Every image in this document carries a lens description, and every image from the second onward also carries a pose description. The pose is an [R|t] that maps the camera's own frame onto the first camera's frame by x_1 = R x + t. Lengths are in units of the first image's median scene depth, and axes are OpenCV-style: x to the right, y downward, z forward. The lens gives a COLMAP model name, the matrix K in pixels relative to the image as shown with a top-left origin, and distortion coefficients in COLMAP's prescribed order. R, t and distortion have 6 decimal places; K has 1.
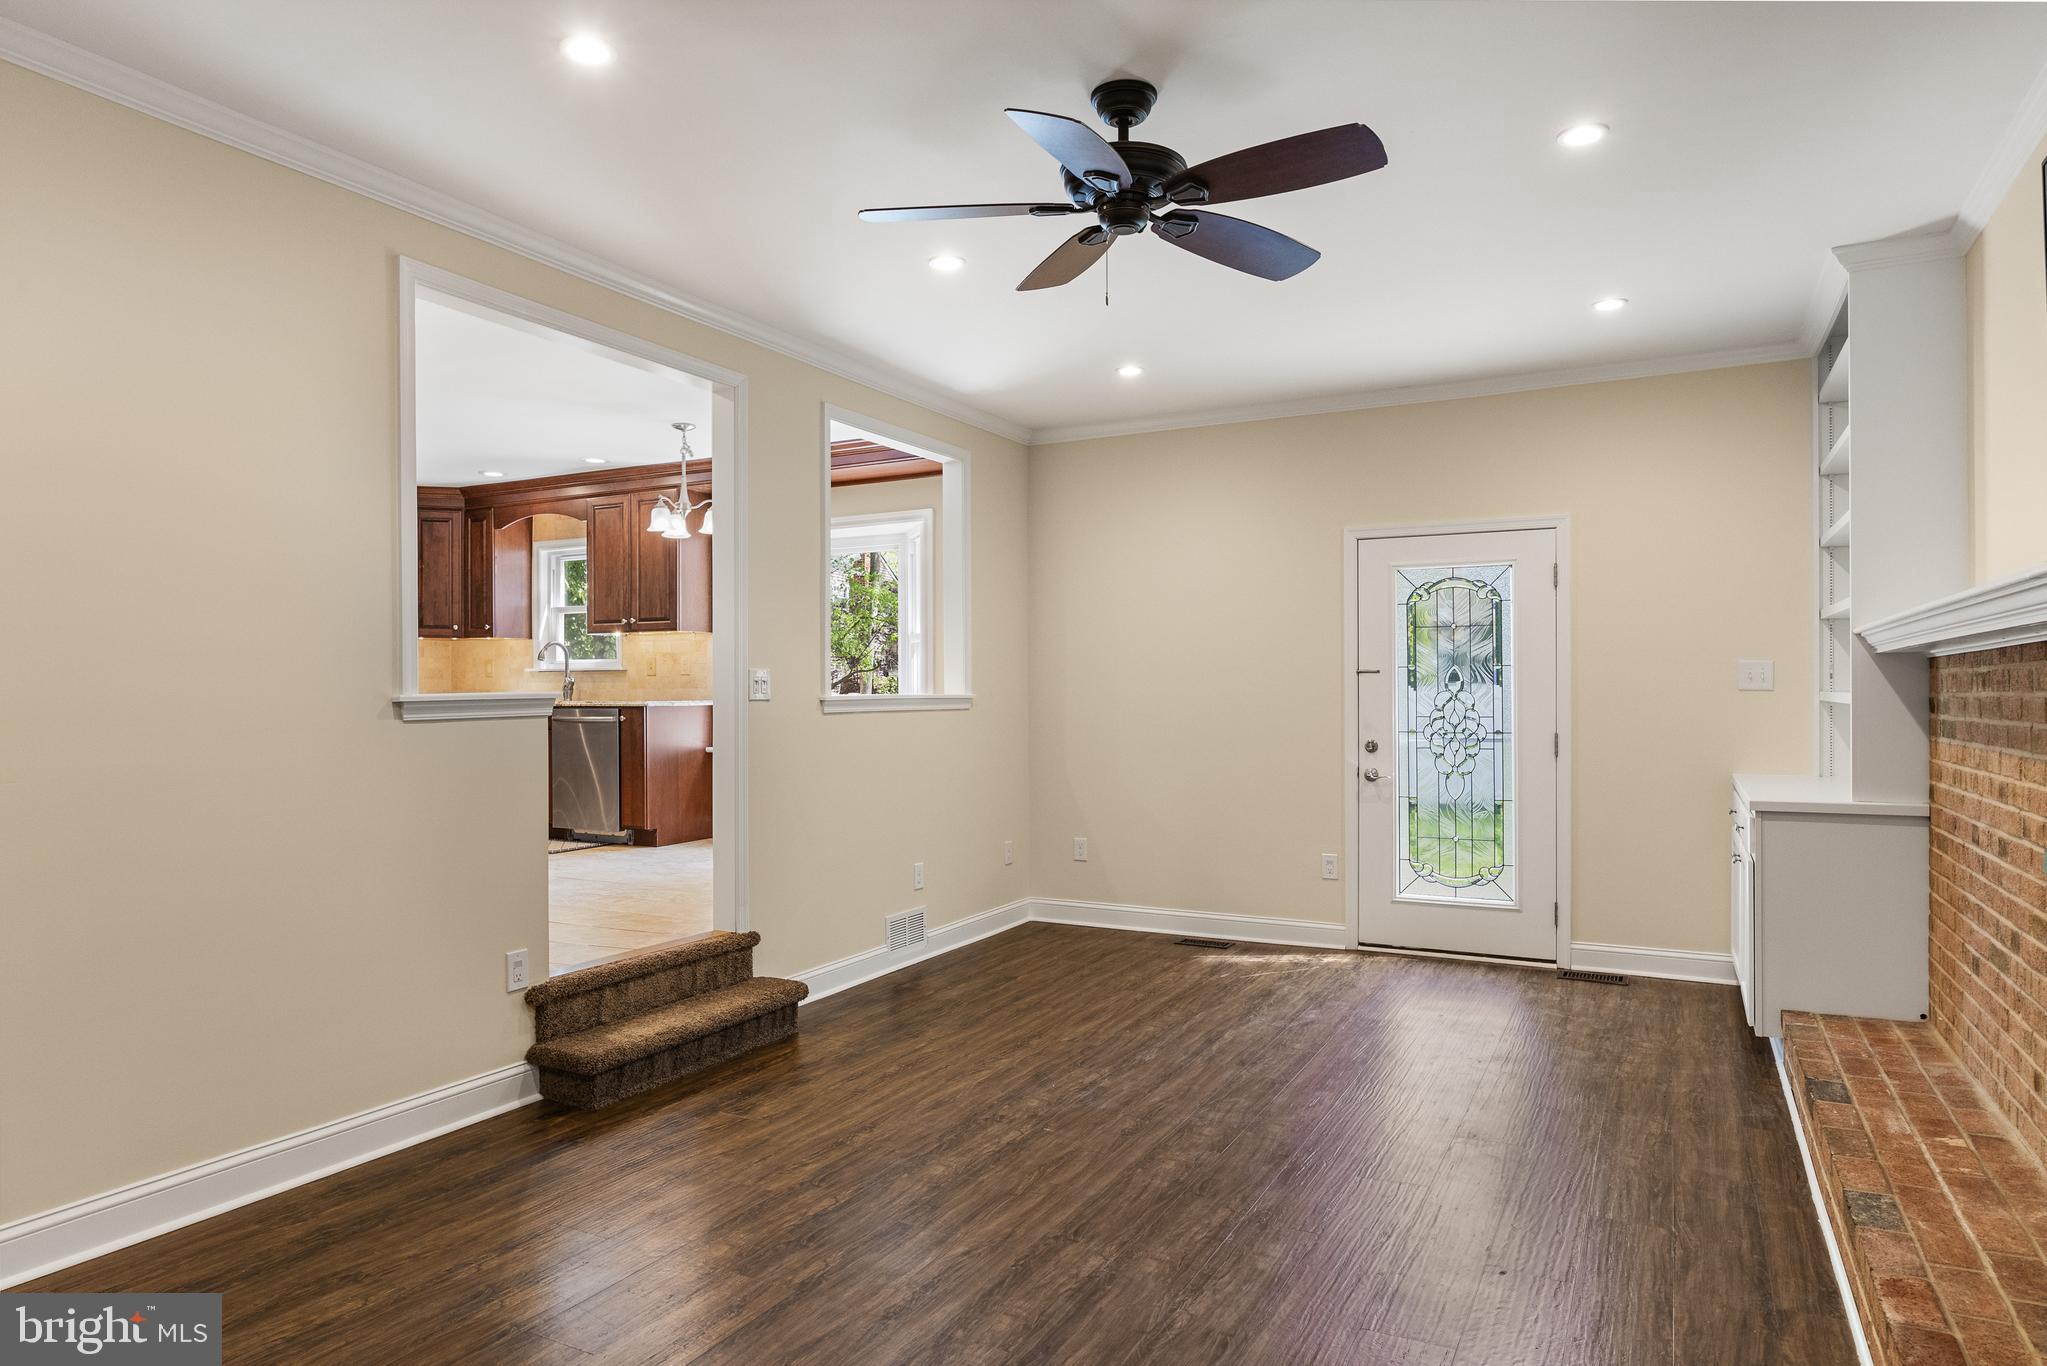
lens RADIAL K [[1226.2, 0, 1017.9], [0, 1226.2, 683.9], [0, 0, 1]] dist [-0.015610, 0.002014]
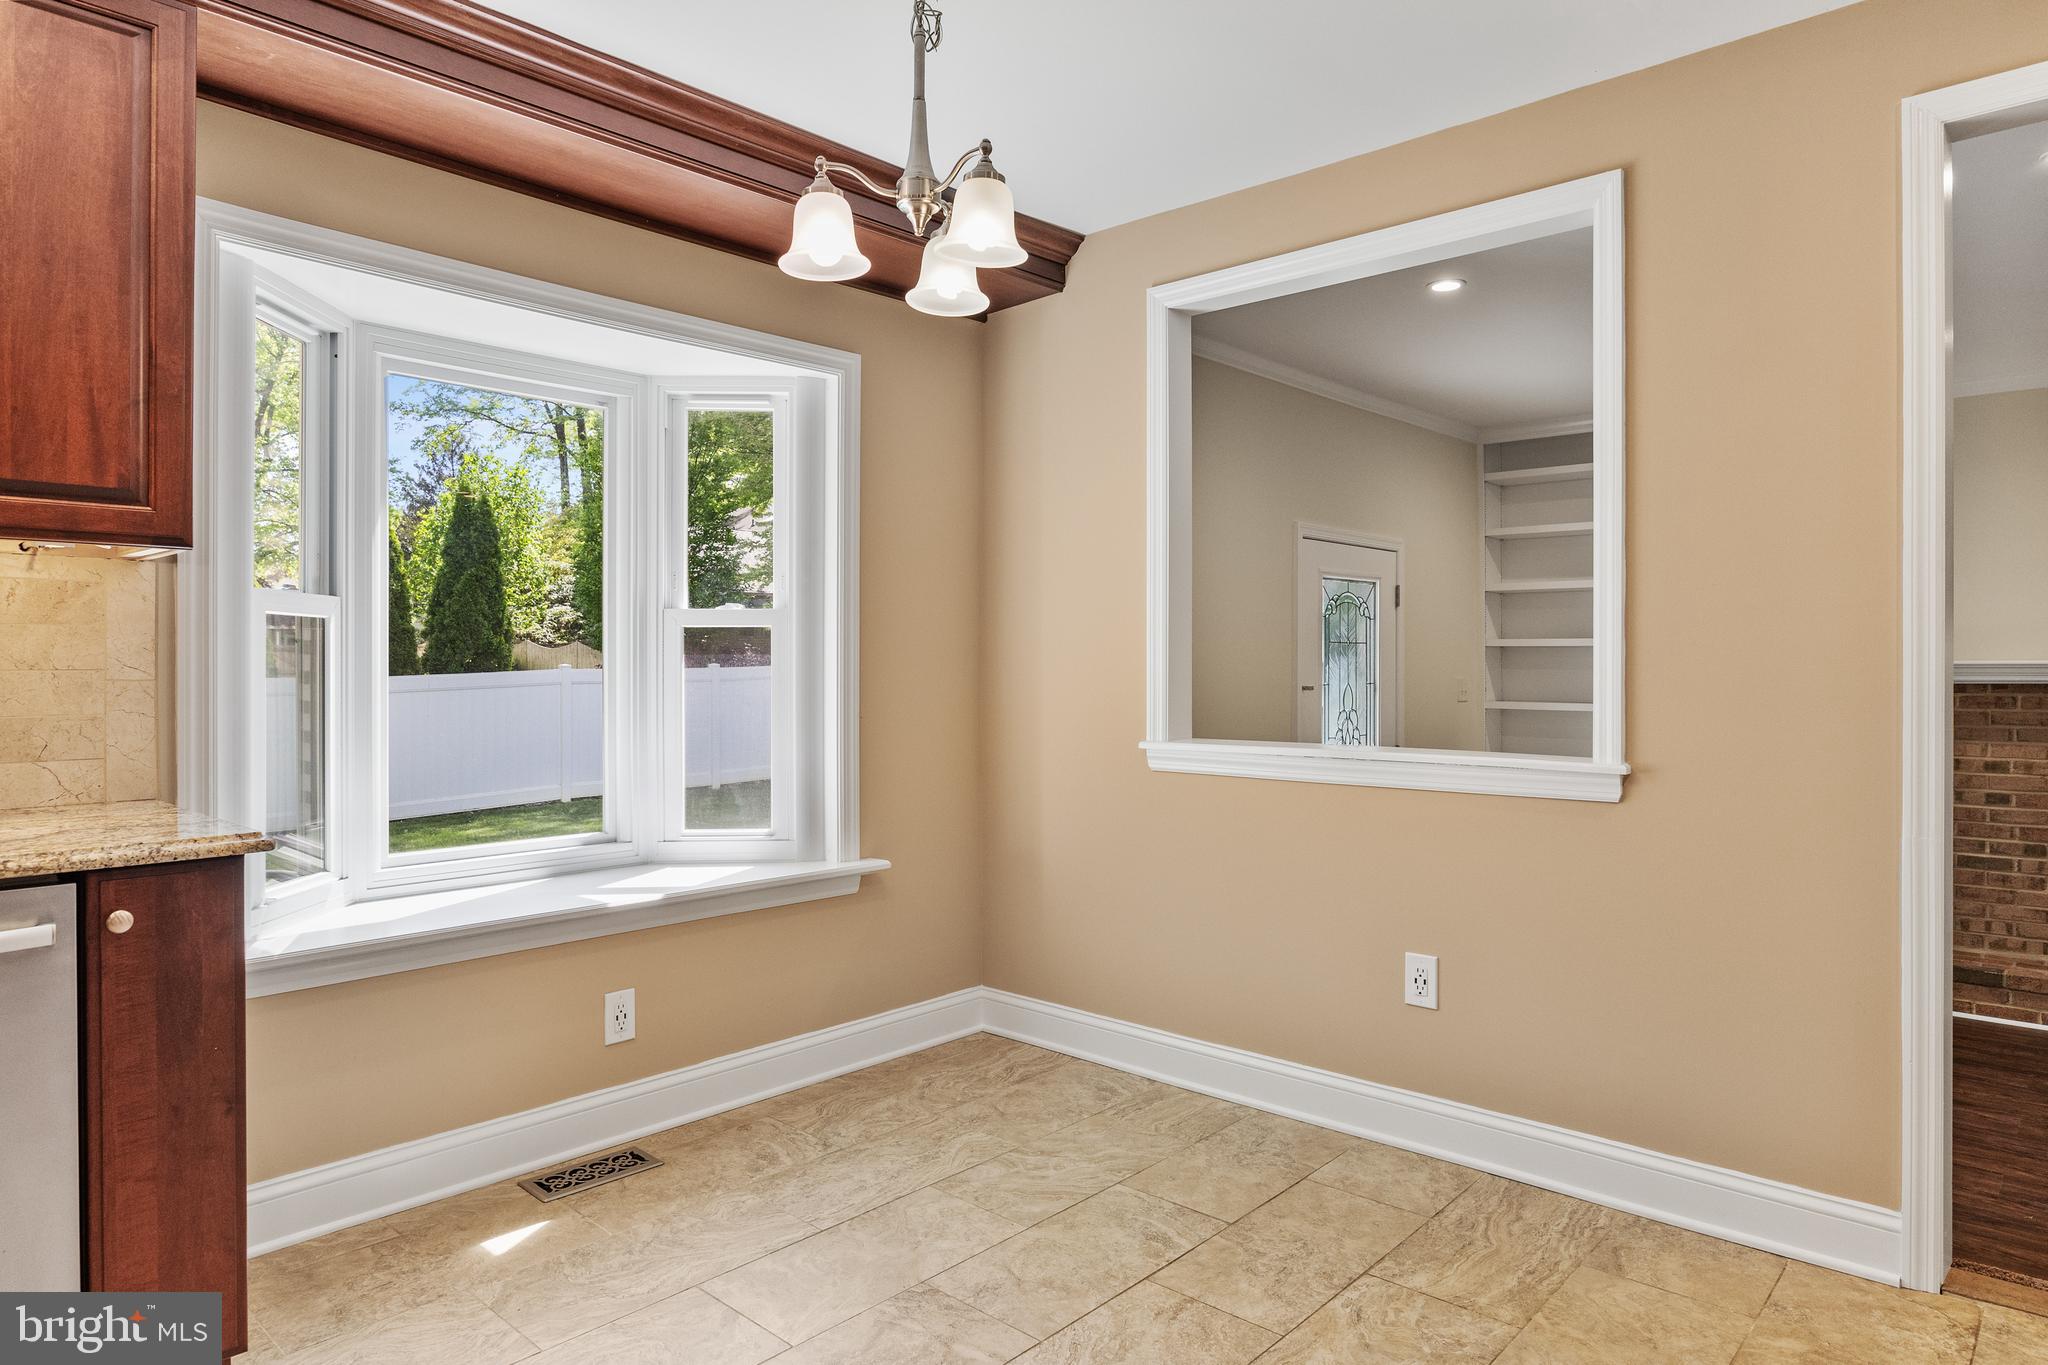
lens RADIAL K [[1226.8, 0, 1029.5], [0, 1226.8, 668.8], [0, 0, 1]] dist [-0.015610, 0.002014]
pose [[0.248564, 0.001525, 0.968614, -0.886891], [-0.005578, 0.999984, -0.000143, -0.034065], [-0.968599, -0.005367, 0.248569, 1.388503]]
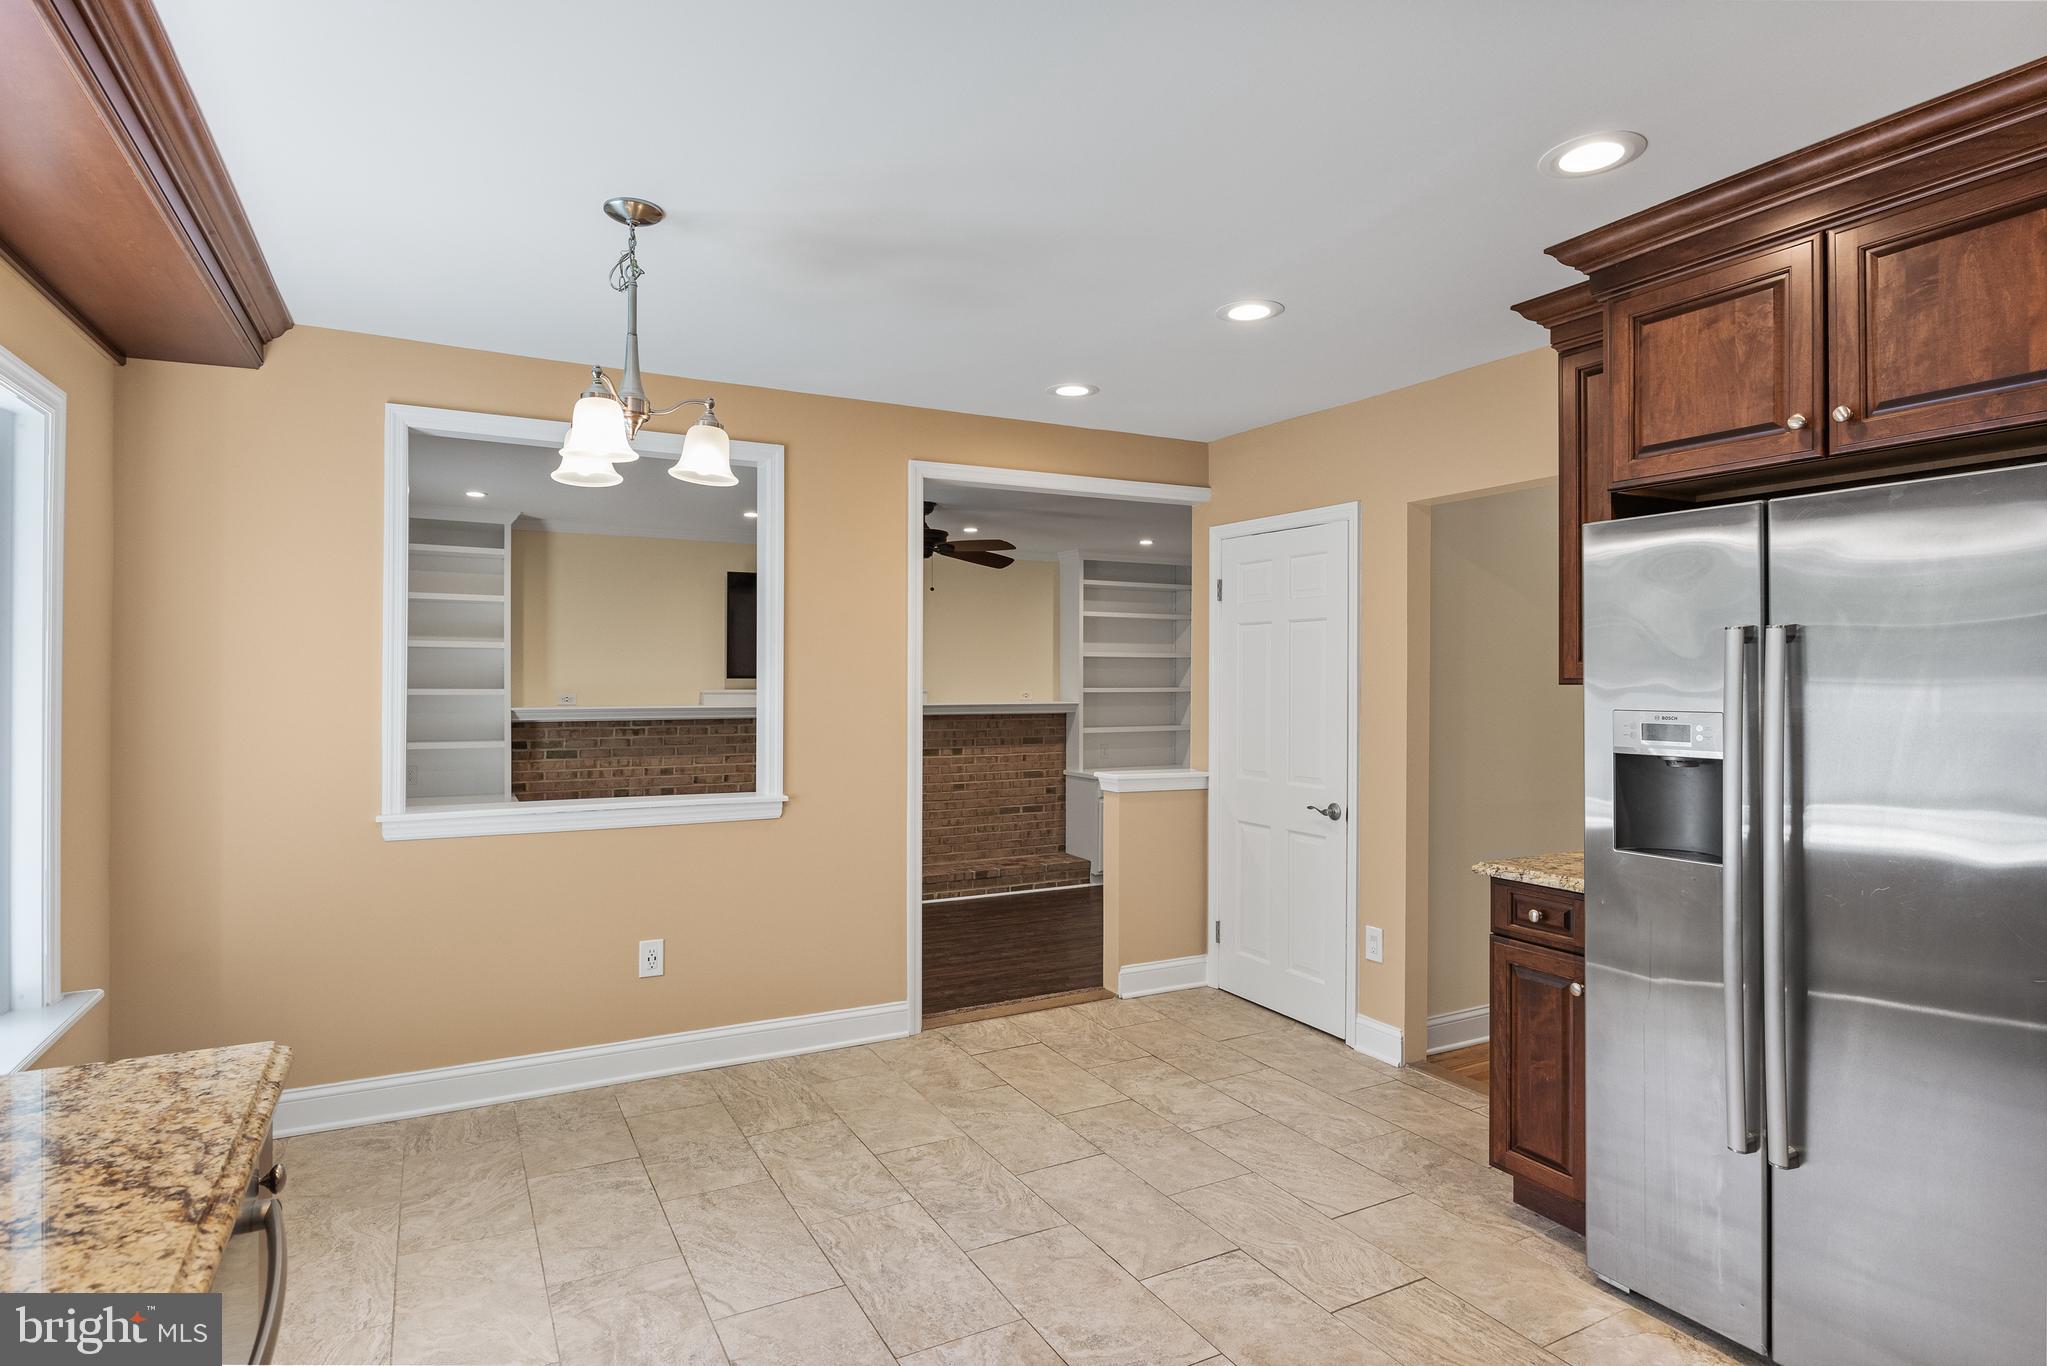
lens RADIAL K [[1077.1, 0, 1009.8], [0, 1077.1, 678.4], [0, 0, 1]] dist [-0.010665, -0.000723]
pose [[-0.830975, 0.002116, 0.556305, -0.893445], [-0.002678, 0.999966, -0.007804, -0.080849], [-0.556303, -0.007975, -0.830941, 1.904209]]
